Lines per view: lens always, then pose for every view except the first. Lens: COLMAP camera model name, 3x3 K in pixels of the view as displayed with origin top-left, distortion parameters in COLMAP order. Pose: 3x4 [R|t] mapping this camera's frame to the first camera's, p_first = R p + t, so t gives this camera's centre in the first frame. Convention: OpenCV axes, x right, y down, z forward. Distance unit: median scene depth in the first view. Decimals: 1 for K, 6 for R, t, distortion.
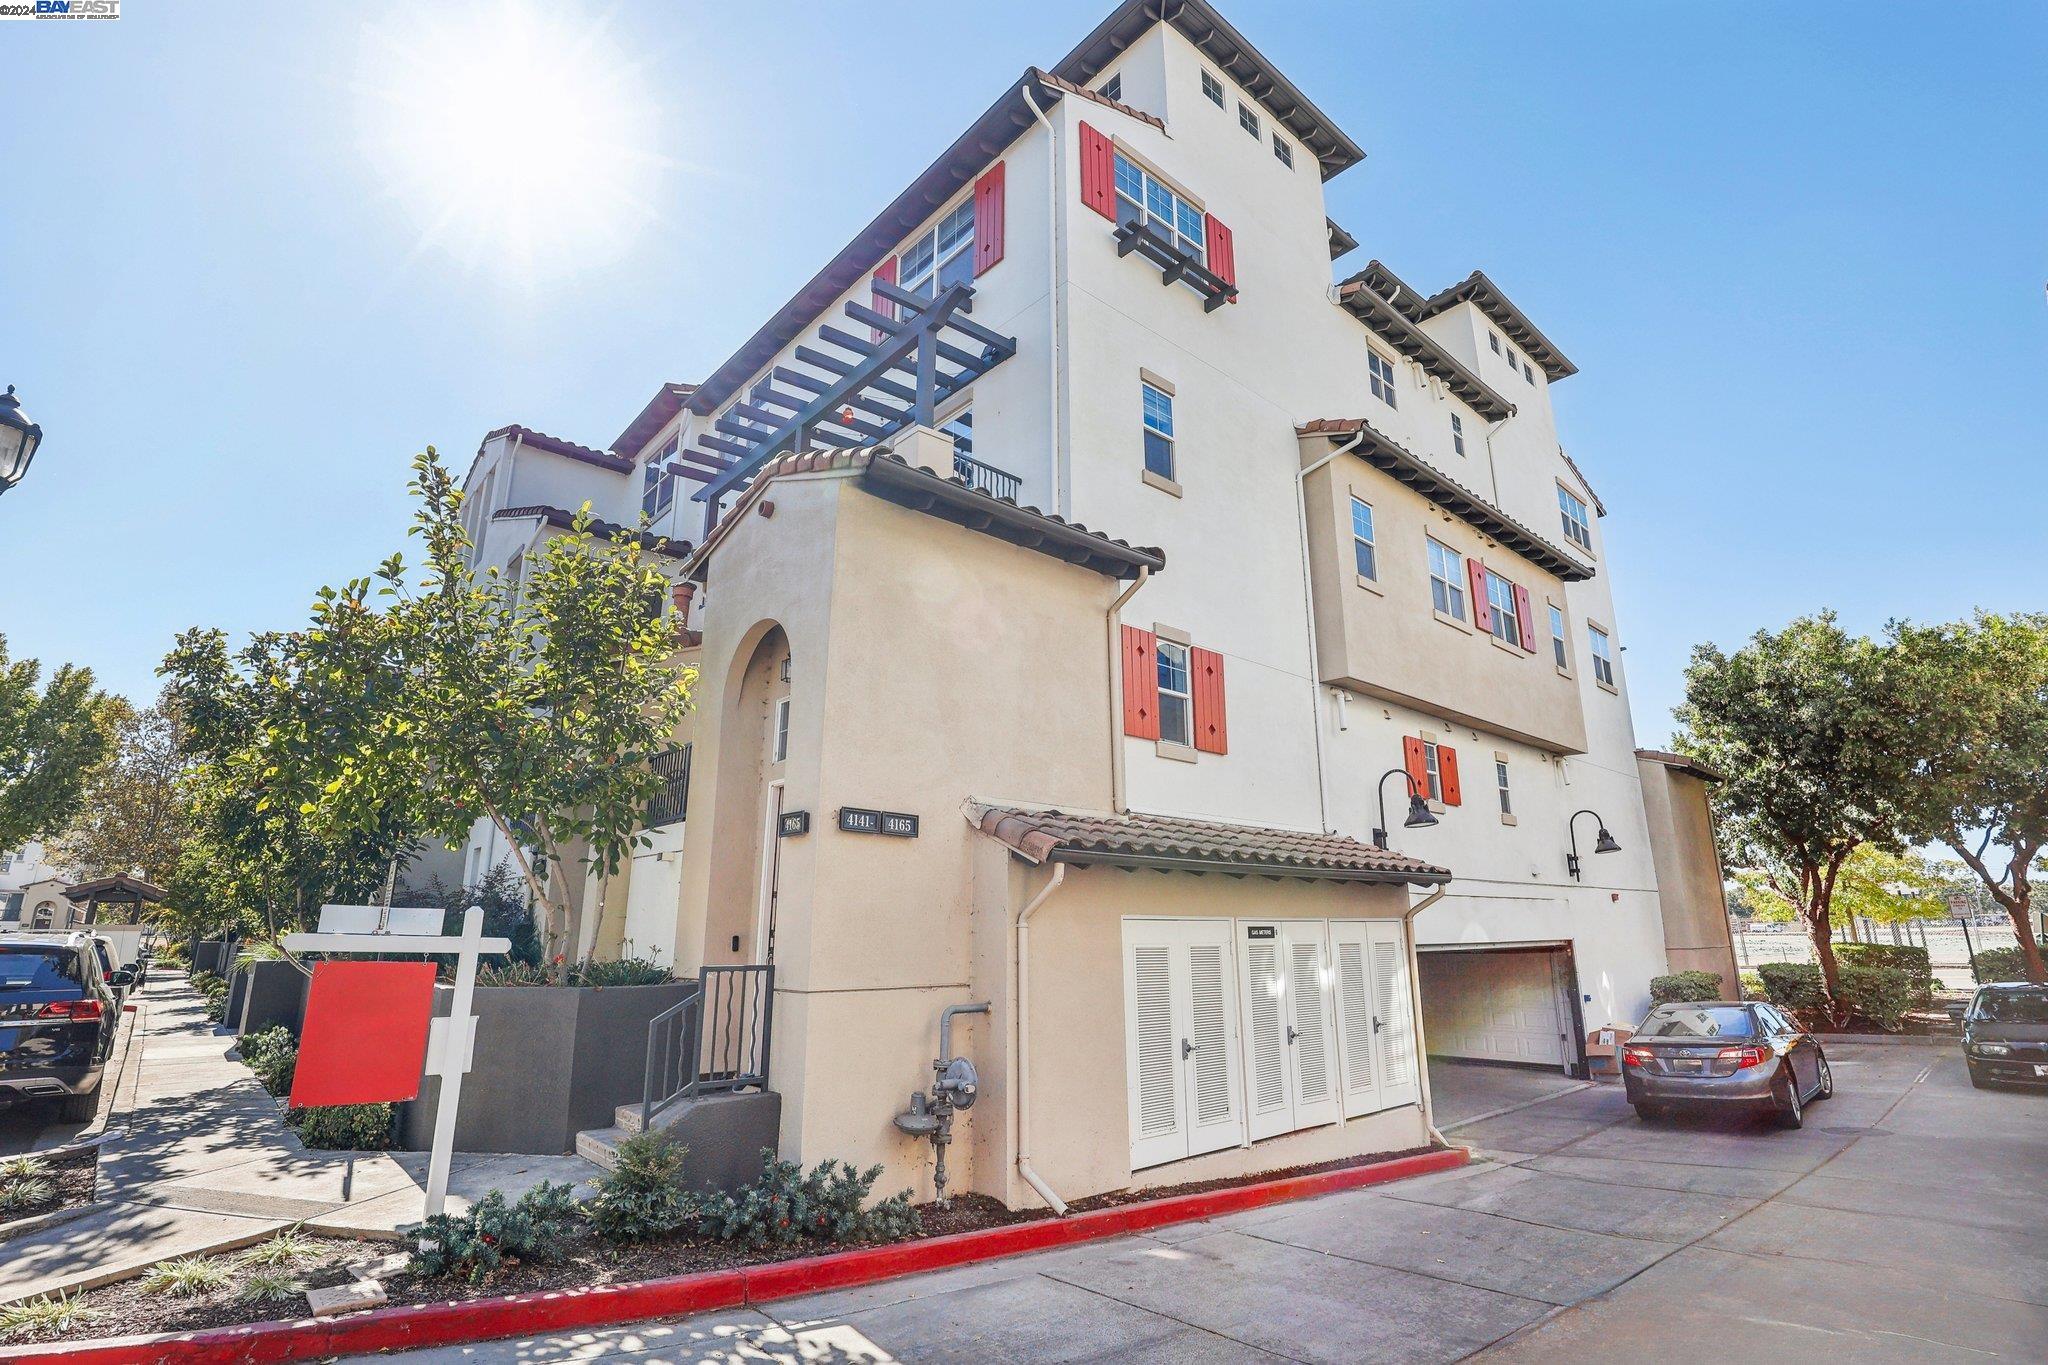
lens RADIAL K [[968.0, 0, 1024.0], [0, 968.0, 682.5], [0, 0, 1]] dist [-0.027734, 0.000855]
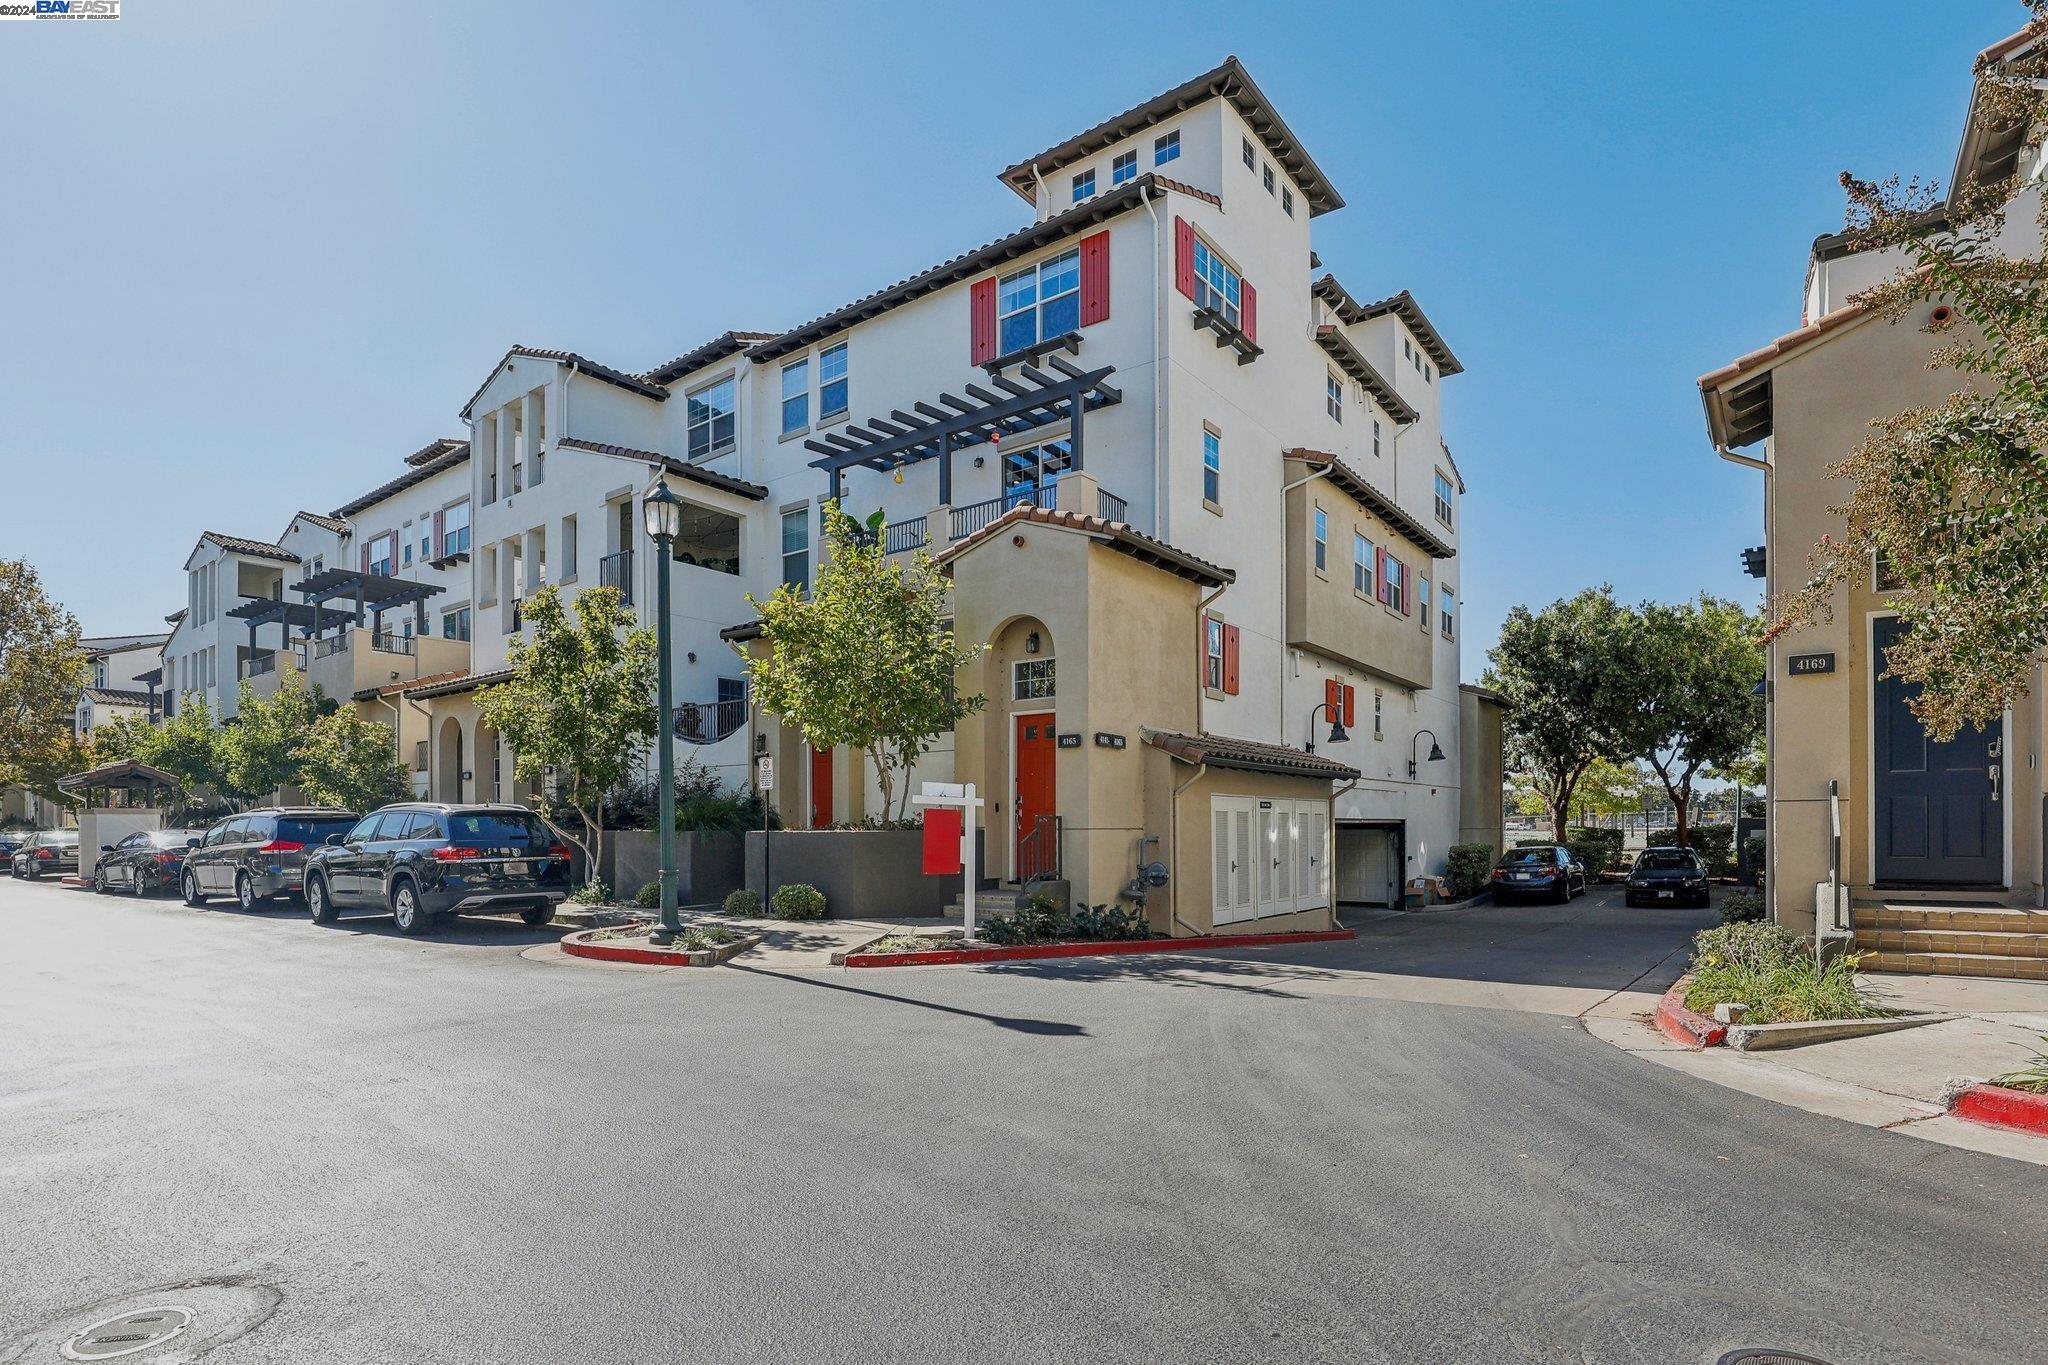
lens RADIAL K [[1038.2, 0, 1029.6], [0, 1038.2, 836.4], [0, 0, 1]] dist [-0.018018, -0.000369]
pose [[0.978825, -0.001667, 0.204690, -0.300658], [-0.051019, 0.966423, 0.251842, -0.070877], [-0.198237, -0.256952, 0.945874, -0.369771]]
